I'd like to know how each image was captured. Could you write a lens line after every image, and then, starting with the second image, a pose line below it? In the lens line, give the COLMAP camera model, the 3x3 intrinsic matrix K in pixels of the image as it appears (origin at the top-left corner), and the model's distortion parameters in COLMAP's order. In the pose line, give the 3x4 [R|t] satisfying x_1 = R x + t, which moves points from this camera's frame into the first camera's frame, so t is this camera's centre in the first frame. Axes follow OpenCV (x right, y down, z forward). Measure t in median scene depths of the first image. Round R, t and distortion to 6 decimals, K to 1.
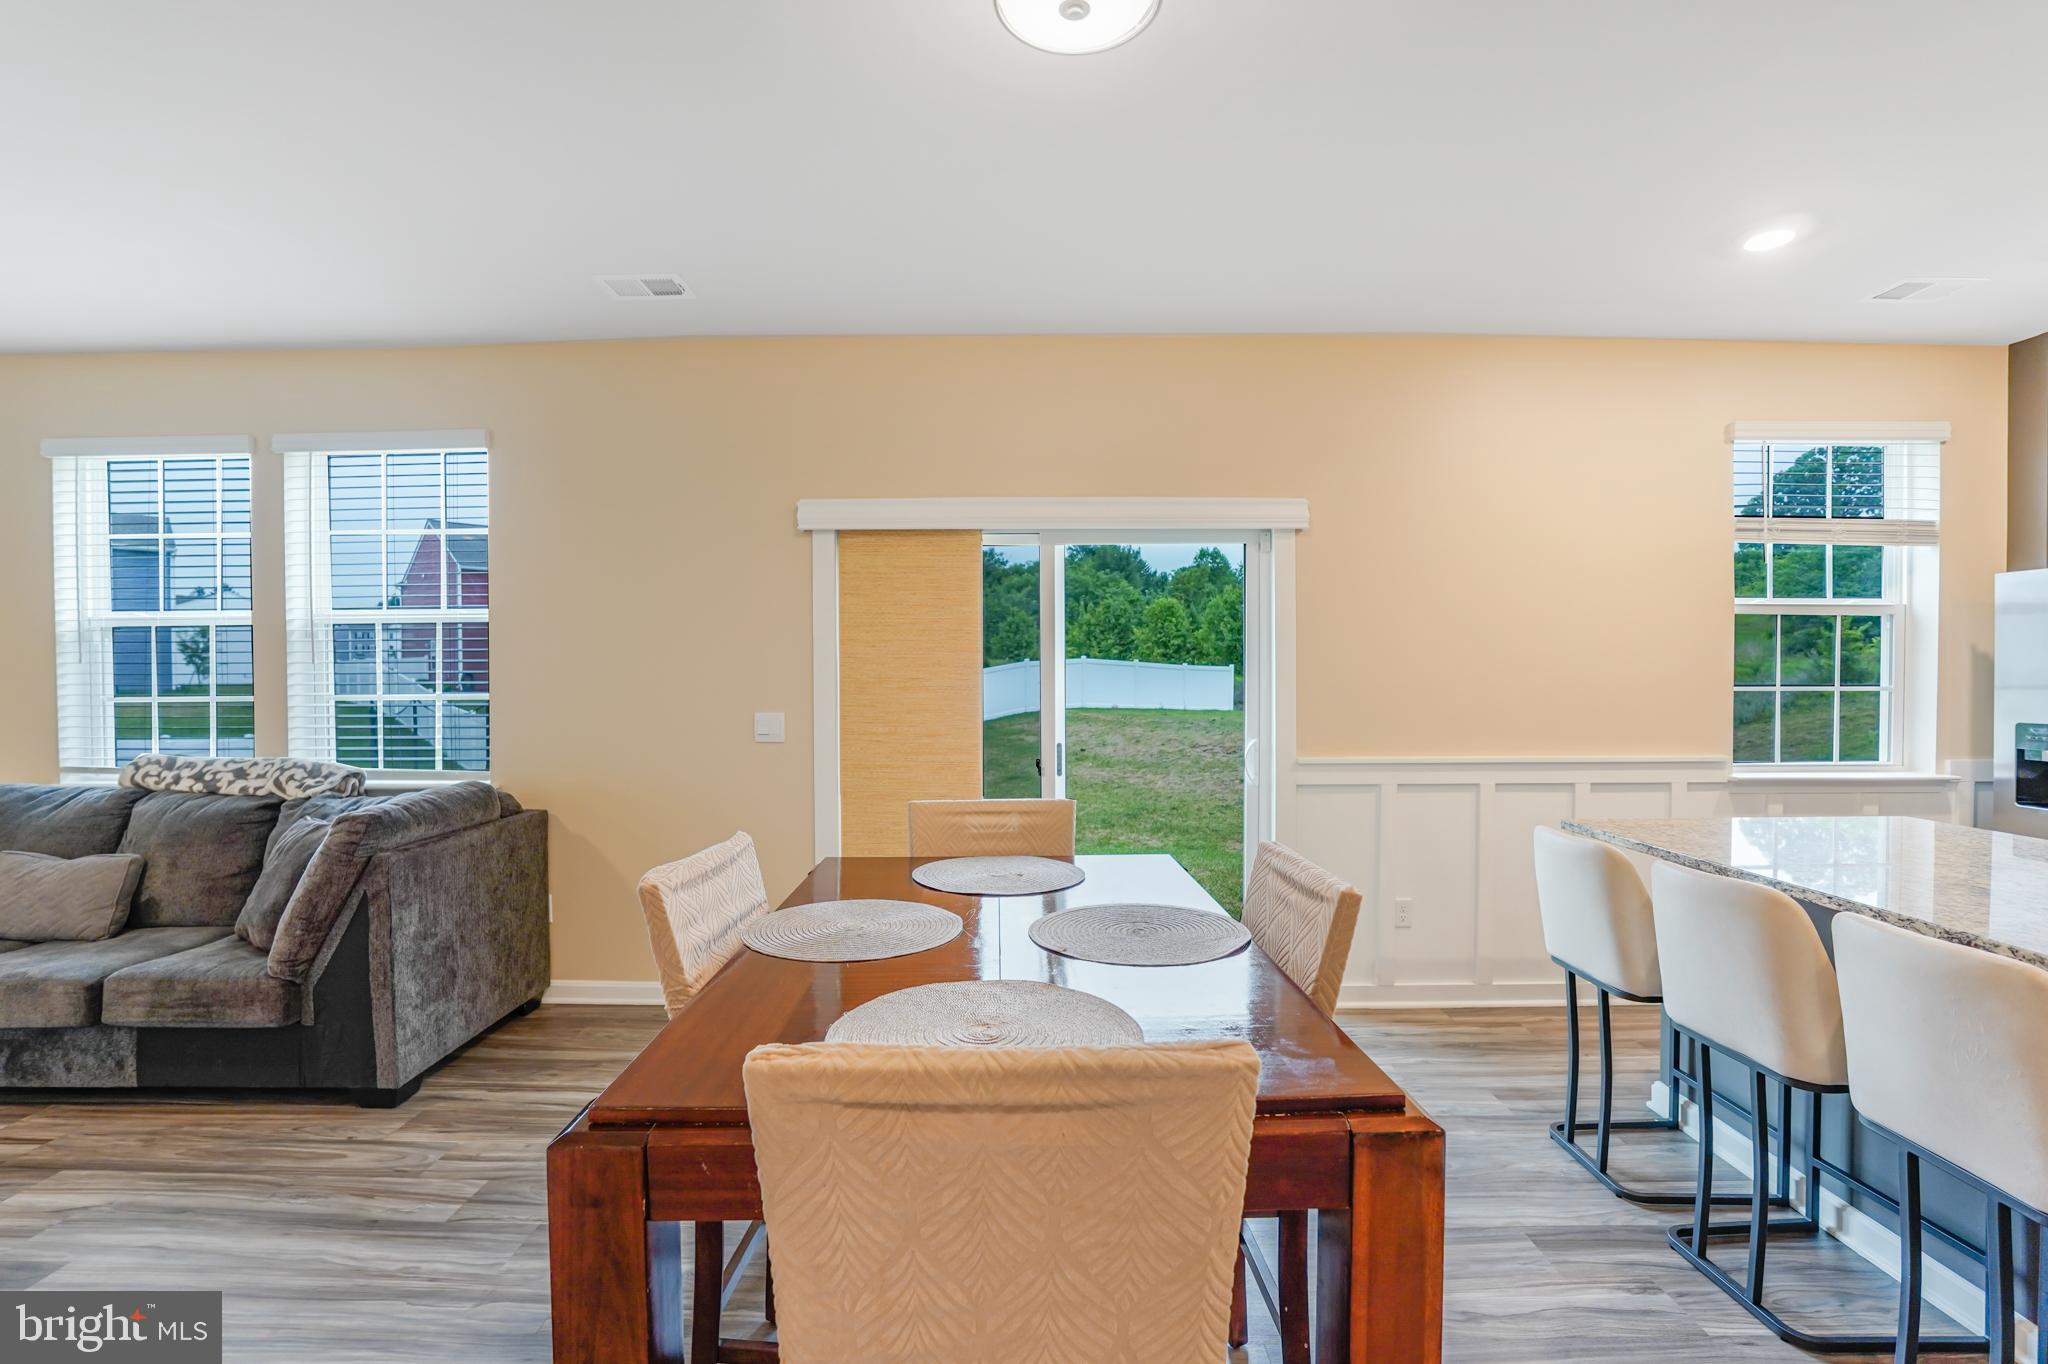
lens RADIAL K [[889.1, 0, 1012.9], [0, 889.1, 692.6], [0, 0, 1]] dist [-0.046630, 0.010974]
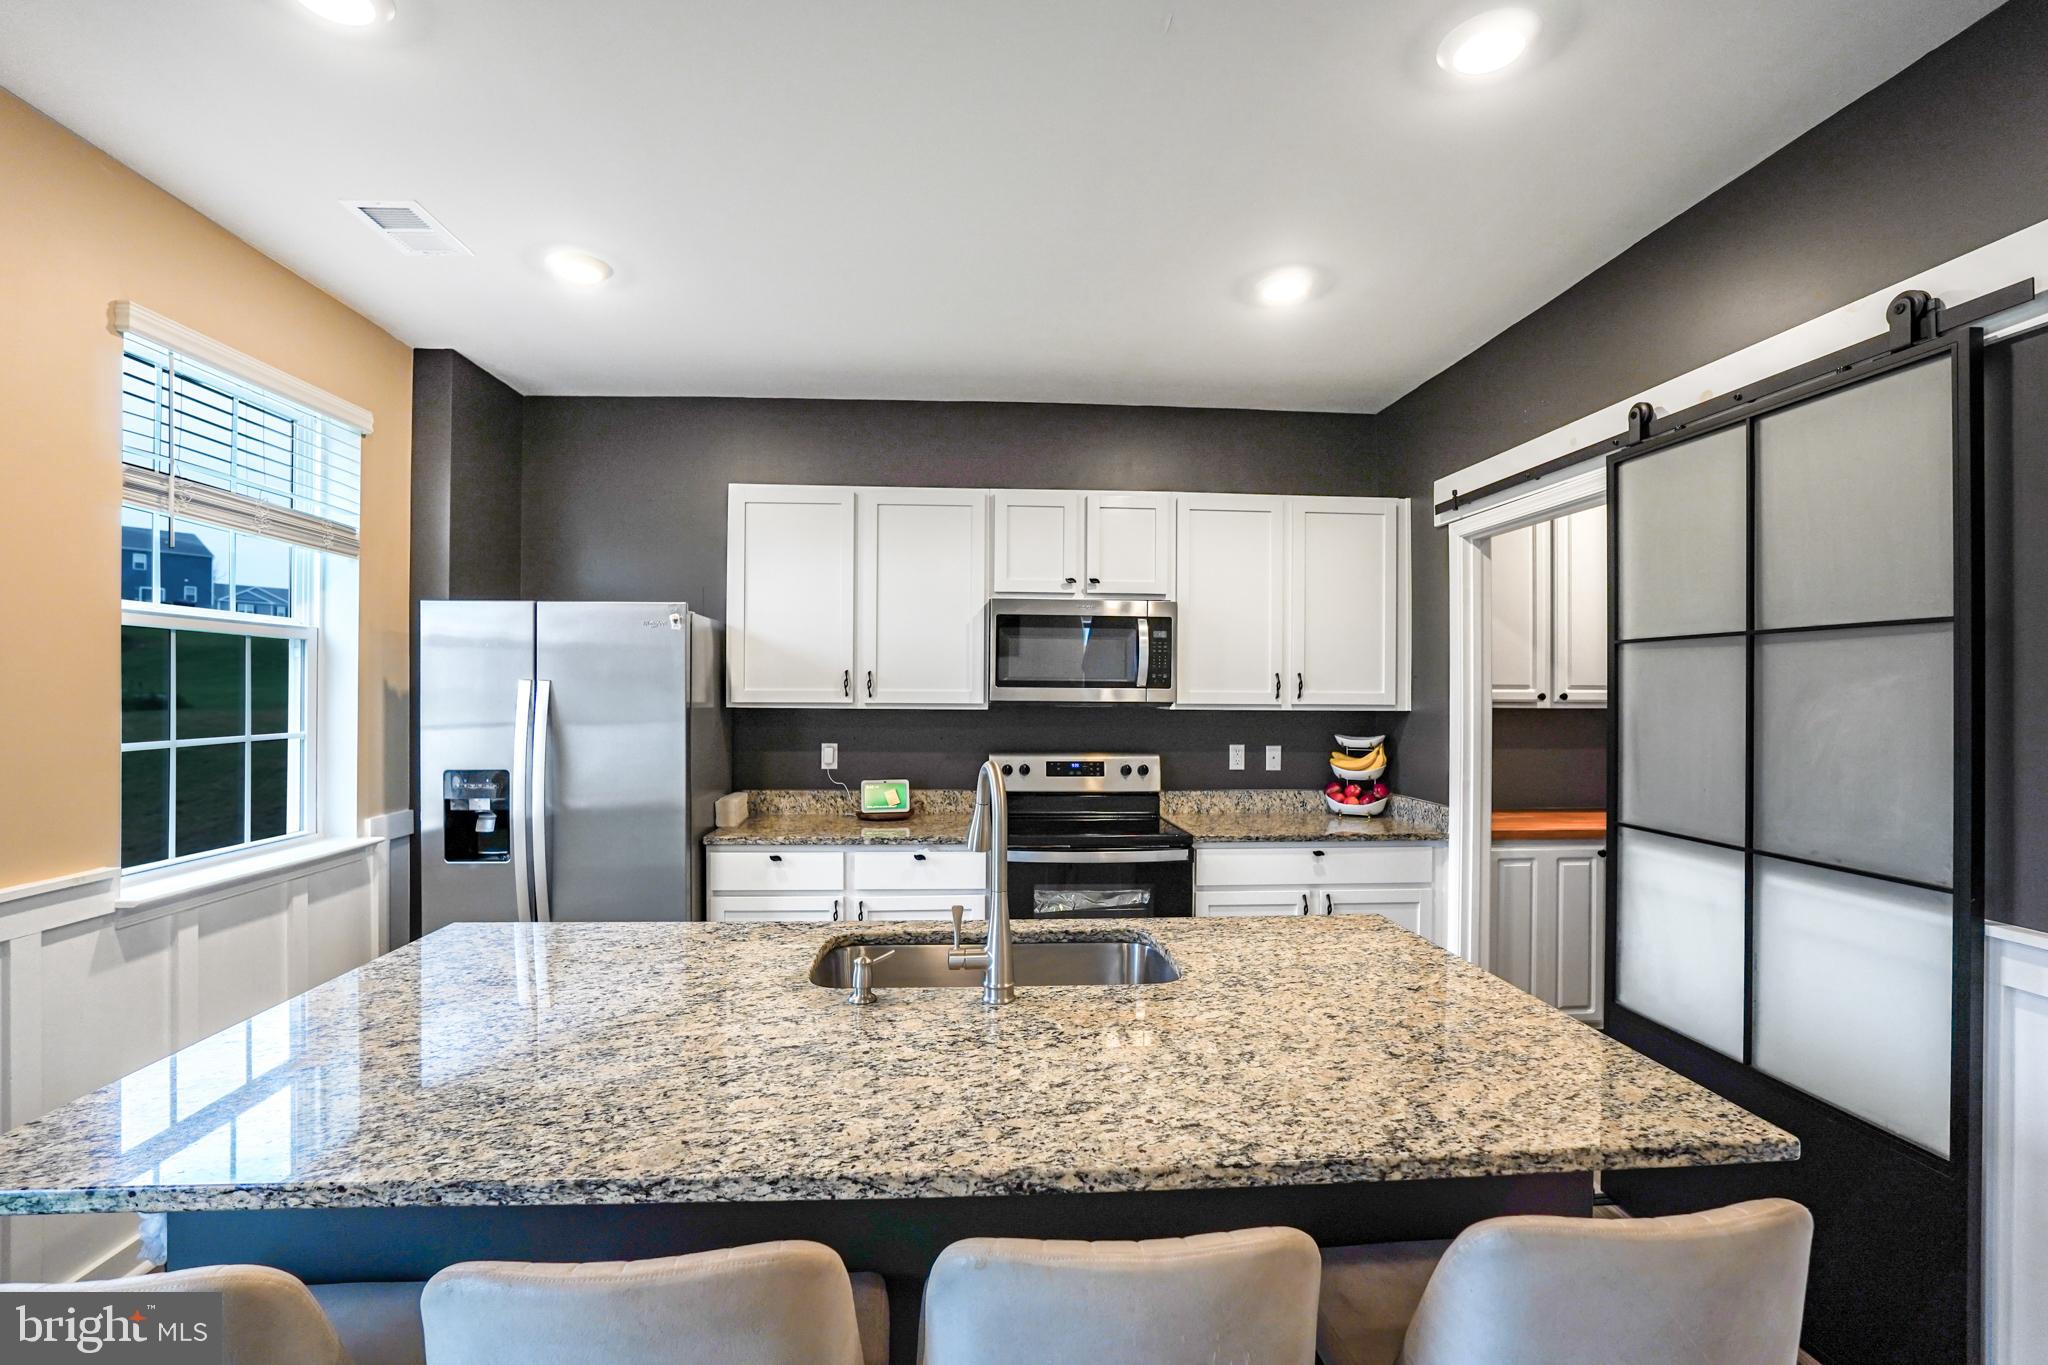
lens RADIAL K [[917.3, 0, 1015.6], [0, 917.3, 695.7], [0, 0, 1]] dist [-0.039644, 0.011099]
pose [[-0.078304, -0.005171, 0.996916, 0.183019], [0.014585, 0.999874, 0.006332, -0.039386], [-0.996823, 0.015036, -0.078218, 0.462748]]
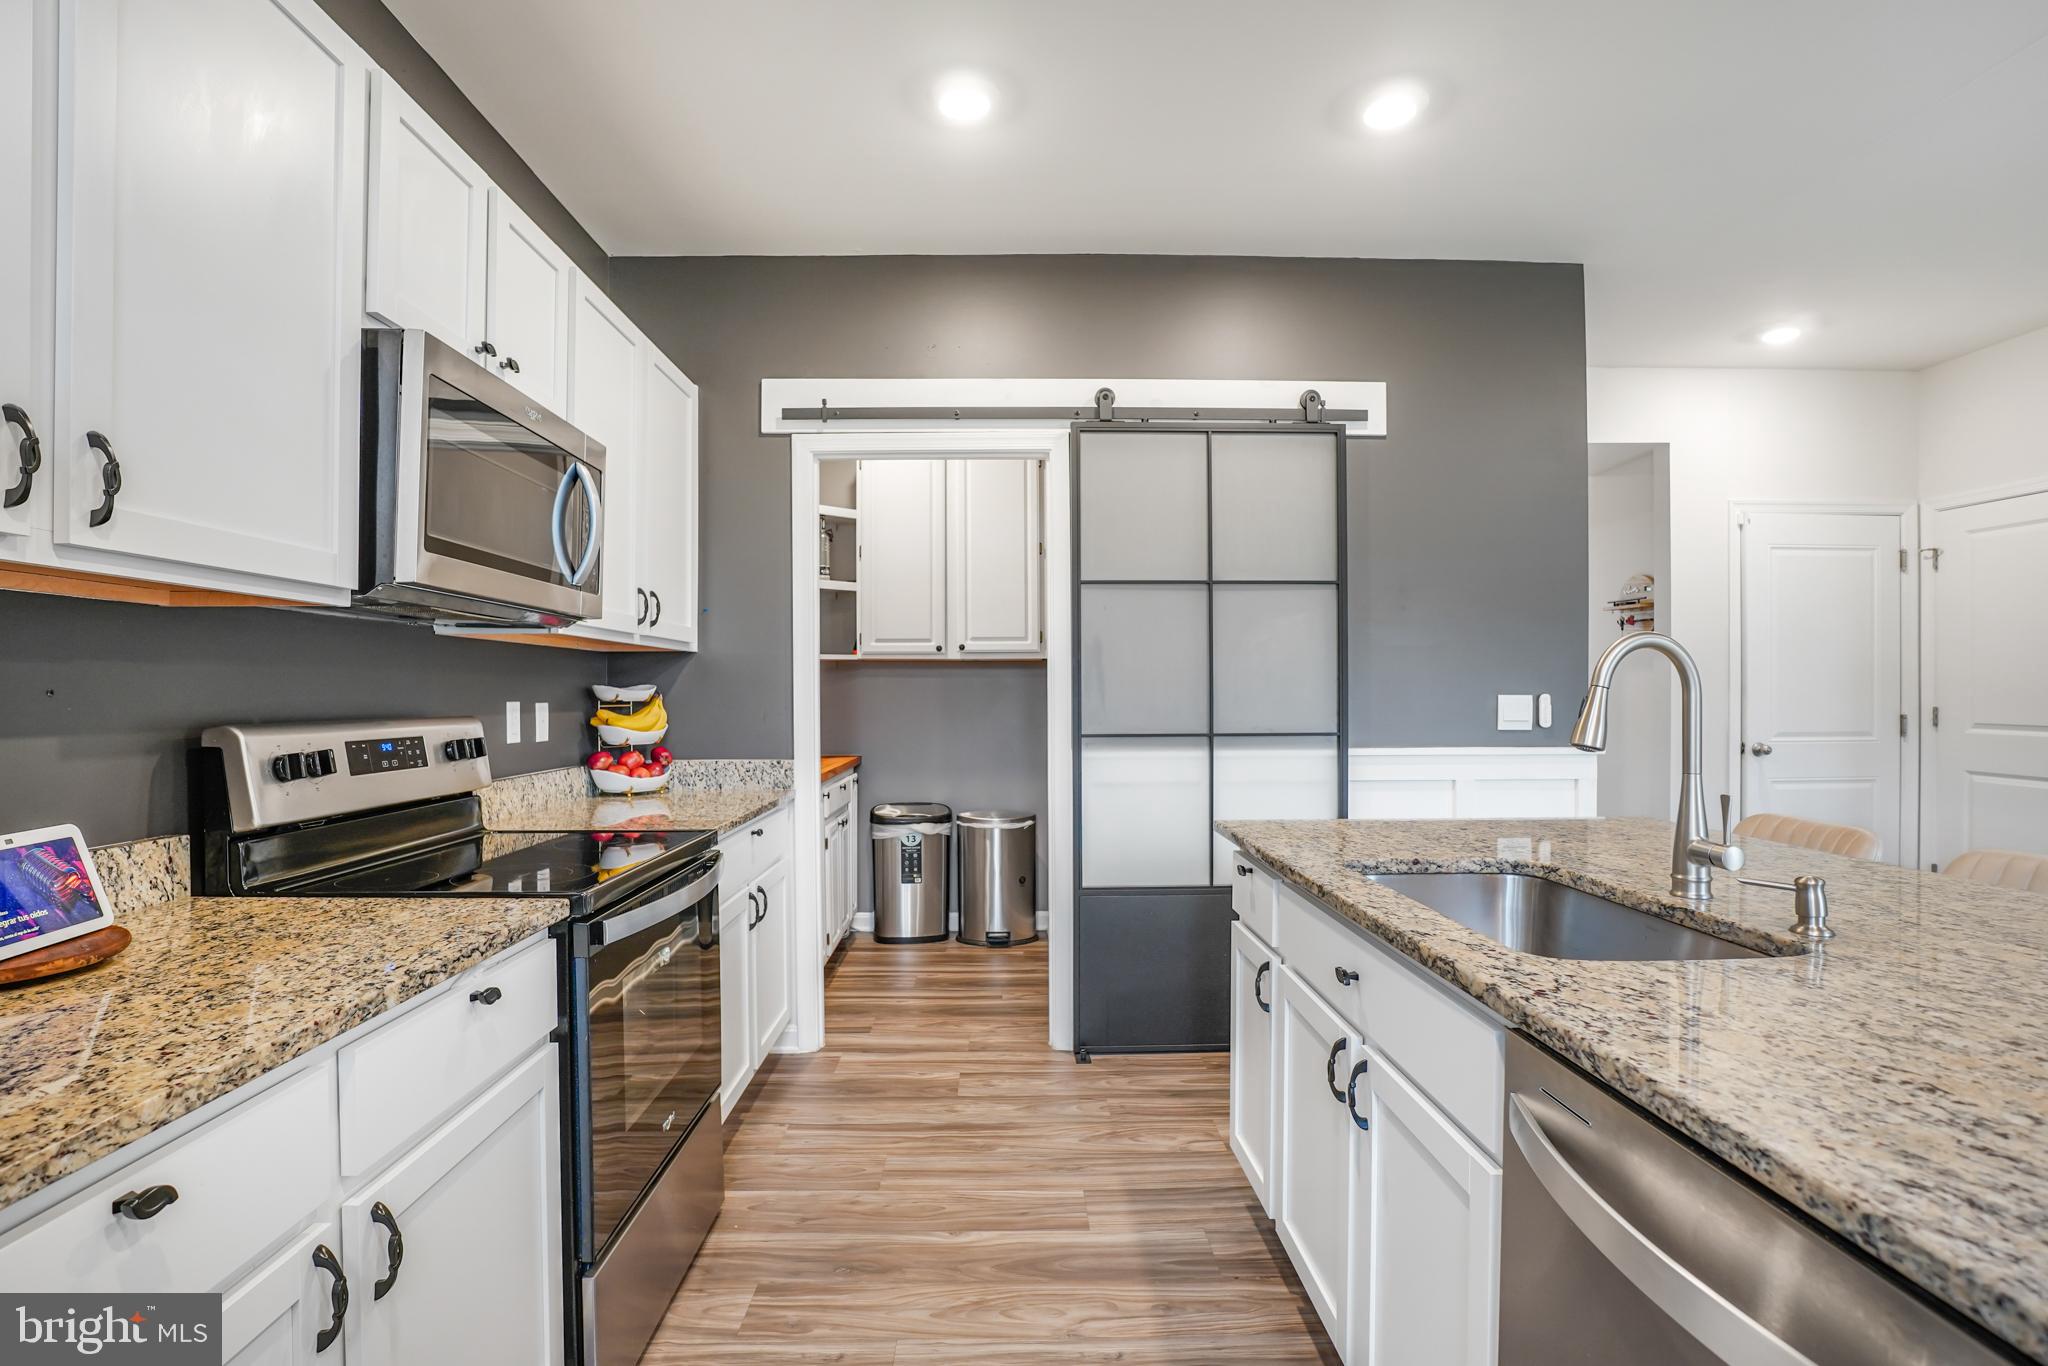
lens RADIAL K [[986.5, 0, 1019.2], [0, 986.5, 690.8], [0, 0, 1]] dist [-0.038686, 0.000144]
pose [[-0.999243, 0.007266, -0.038224, 0.980393], [0.006570, 0.999811, 0.018307, 0.016220], [0.038350, 0.018042, -0.999101, 0.866456]]
